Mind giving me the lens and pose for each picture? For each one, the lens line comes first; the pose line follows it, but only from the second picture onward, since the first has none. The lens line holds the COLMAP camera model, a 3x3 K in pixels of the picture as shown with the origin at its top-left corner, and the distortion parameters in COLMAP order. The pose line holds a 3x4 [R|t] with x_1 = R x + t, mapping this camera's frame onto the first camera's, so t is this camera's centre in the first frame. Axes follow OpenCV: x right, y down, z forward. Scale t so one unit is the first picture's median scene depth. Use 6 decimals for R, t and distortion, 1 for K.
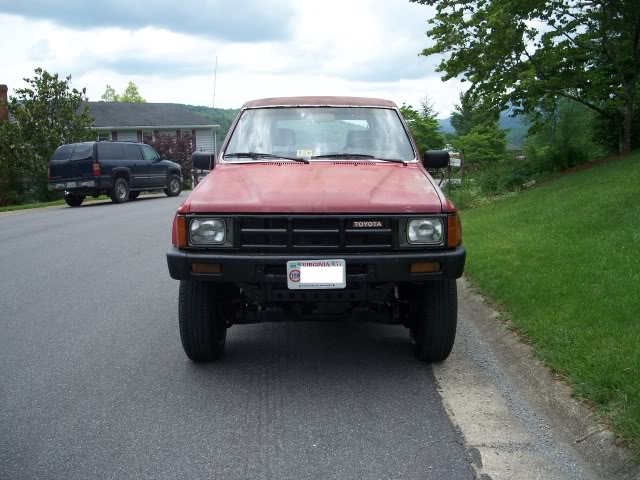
lens RADIAL K [[690.1, 0, 314.9], [0, 690.1, 288.1], [0, 0, 1]] dist [-0.117032, 0.000000]
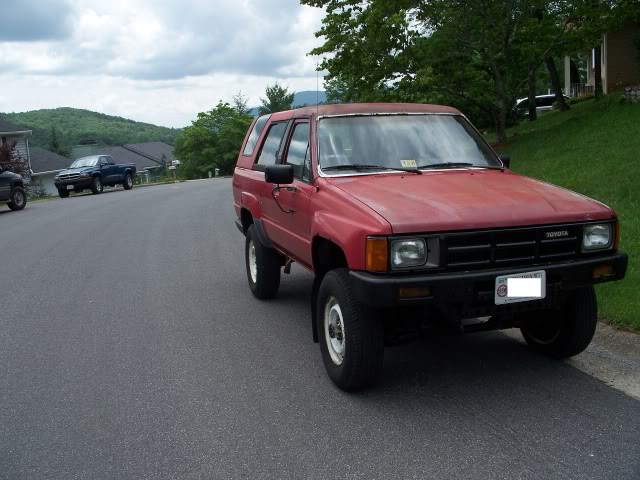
lens RADIAL K [[690.1, 0, 319.7], [0, 690.1, 277.9], [0, 0, 1]] dist [-0.117032, 0.000000]
pose [[0.949641, -0.091266, 0.299754, -0.565678], [0.093637, 0.995585, 0.006475, -0.066479], [-0.299022, 0.021920, 0.953995, 0.137564]]
